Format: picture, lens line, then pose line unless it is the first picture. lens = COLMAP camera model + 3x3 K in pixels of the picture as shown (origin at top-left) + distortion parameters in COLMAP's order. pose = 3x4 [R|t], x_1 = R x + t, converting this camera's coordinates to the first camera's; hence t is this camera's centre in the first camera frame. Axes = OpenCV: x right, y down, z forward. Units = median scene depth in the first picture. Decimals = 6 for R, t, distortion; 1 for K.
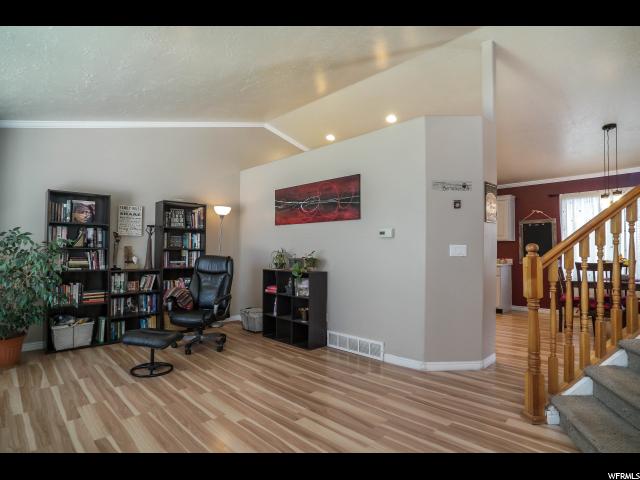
lens RADIAL K [[339.1, 0, 315.7], [0, 339.1, 239.7], [0, 0, 1]] dist [-0.039742, 0.000807]
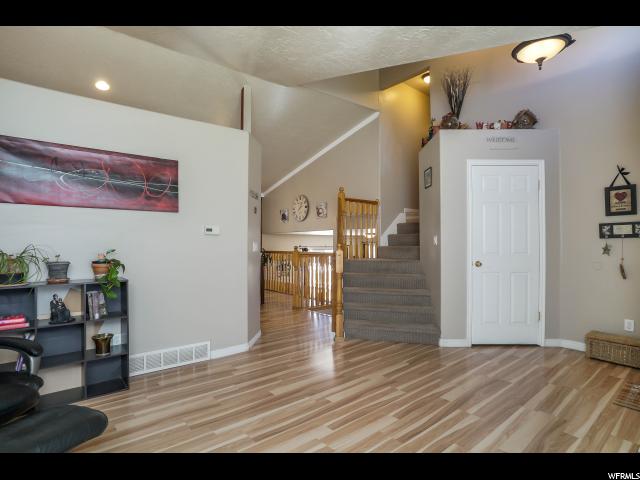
lens RADIAL K [[325.8, 0, 320.0], [0, 325.8, 240.0], [0, 0, 1]] dist [-0.038577, 0.000068]
pose [[0.103294, 0.009316, 0.994607, -0.709246], [-0.032485, 0.999454, -0.005988, 0.003251], [-0.994120, -0.031691, 0.103541, 0.583510]]
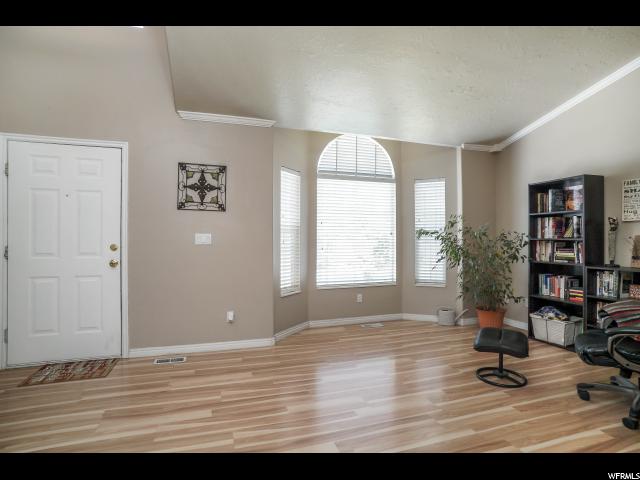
lens RADIAL K [[339.0, 0, 320.0], [0, 339.0, 240.0], [0, 0, 1]] dist [-0.017277, 0.000757]
pose [[-0.467324, -0.002802, -0.884082, 0.442455], [0.032017, 0.999285, -0.020091, 0.025487], [0.883506, -0.037695, -0.466901, 0.857682]]
